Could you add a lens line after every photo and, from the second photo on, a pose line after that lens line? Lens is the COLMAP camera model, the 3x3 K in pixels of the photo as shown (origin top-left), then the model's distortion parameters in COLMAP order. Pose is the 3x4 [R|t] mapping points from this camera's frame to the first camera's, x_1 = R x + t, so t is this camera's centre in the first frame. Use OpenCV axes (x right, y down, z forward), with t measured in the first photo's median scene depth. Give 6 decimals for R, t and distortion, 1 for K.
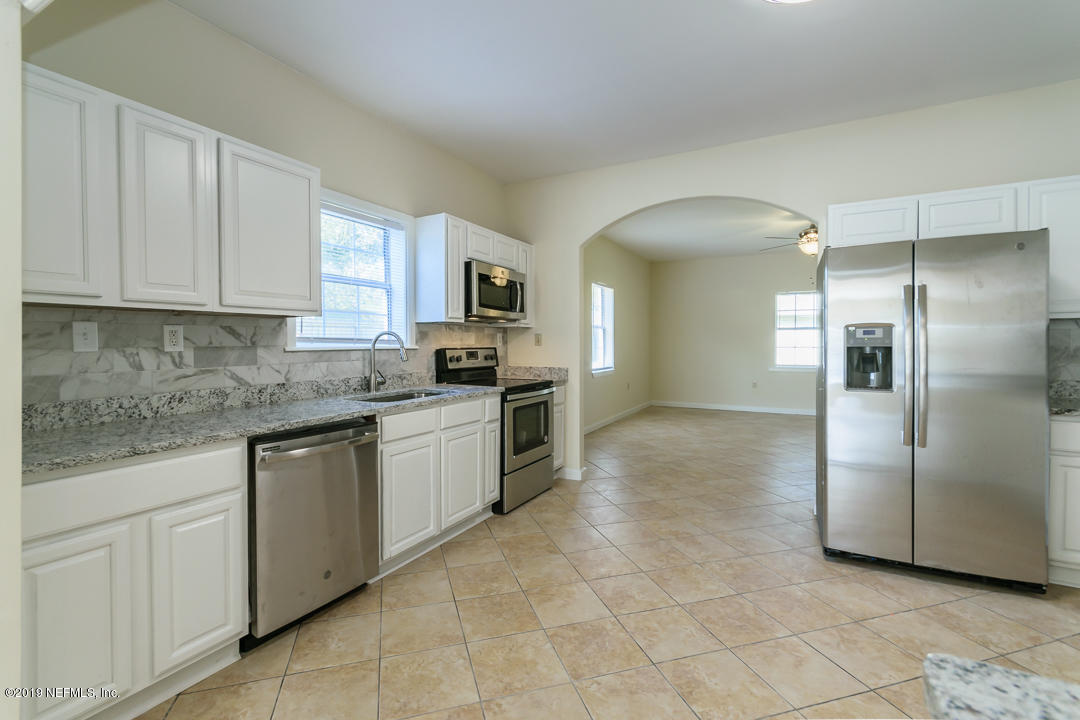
lens RADIAL K [[486.1, 0, 517.7], [0, 486.1, 354.0], [0, 0, 1]] dist [0.000131, -0.000123]
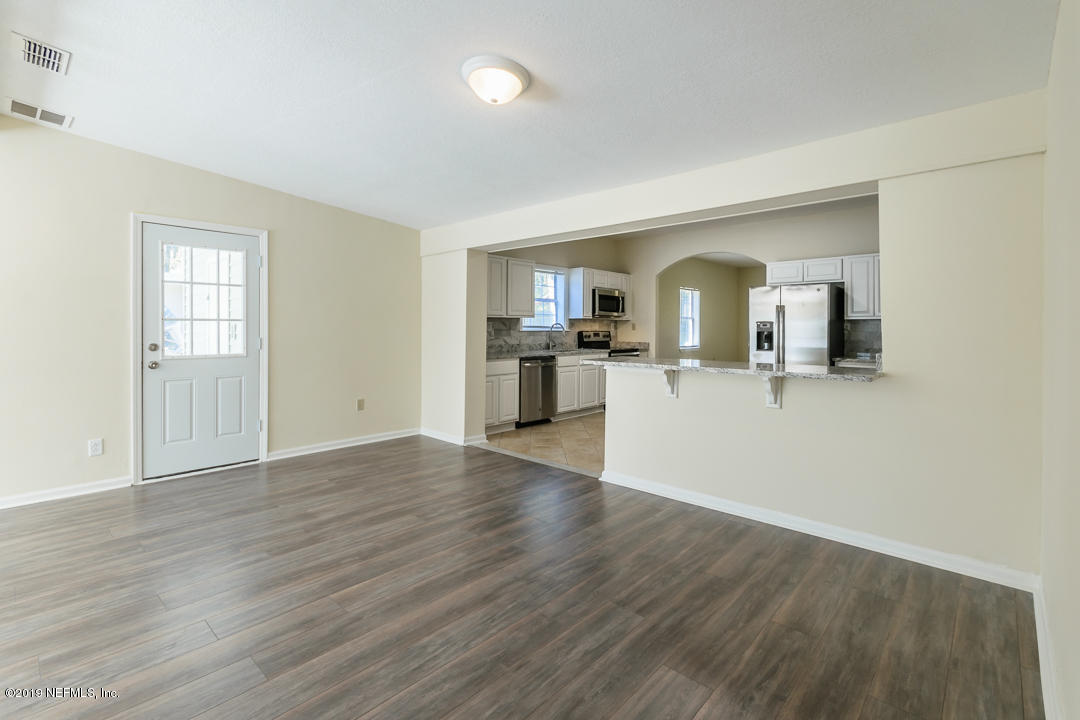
lens RADIAL K [[487.9, 0, 548.2], [0, 487.9, 330.9], [0, 0, 1]] dist [0.000602, 0.000207]
pose [[0.974640, 0.008025, -0.223636, 0.200778], [-0.011643, 0.999822, -0.014863, 0.023294], [0.223477, 0.017090, 0.974559, -1.228019]]
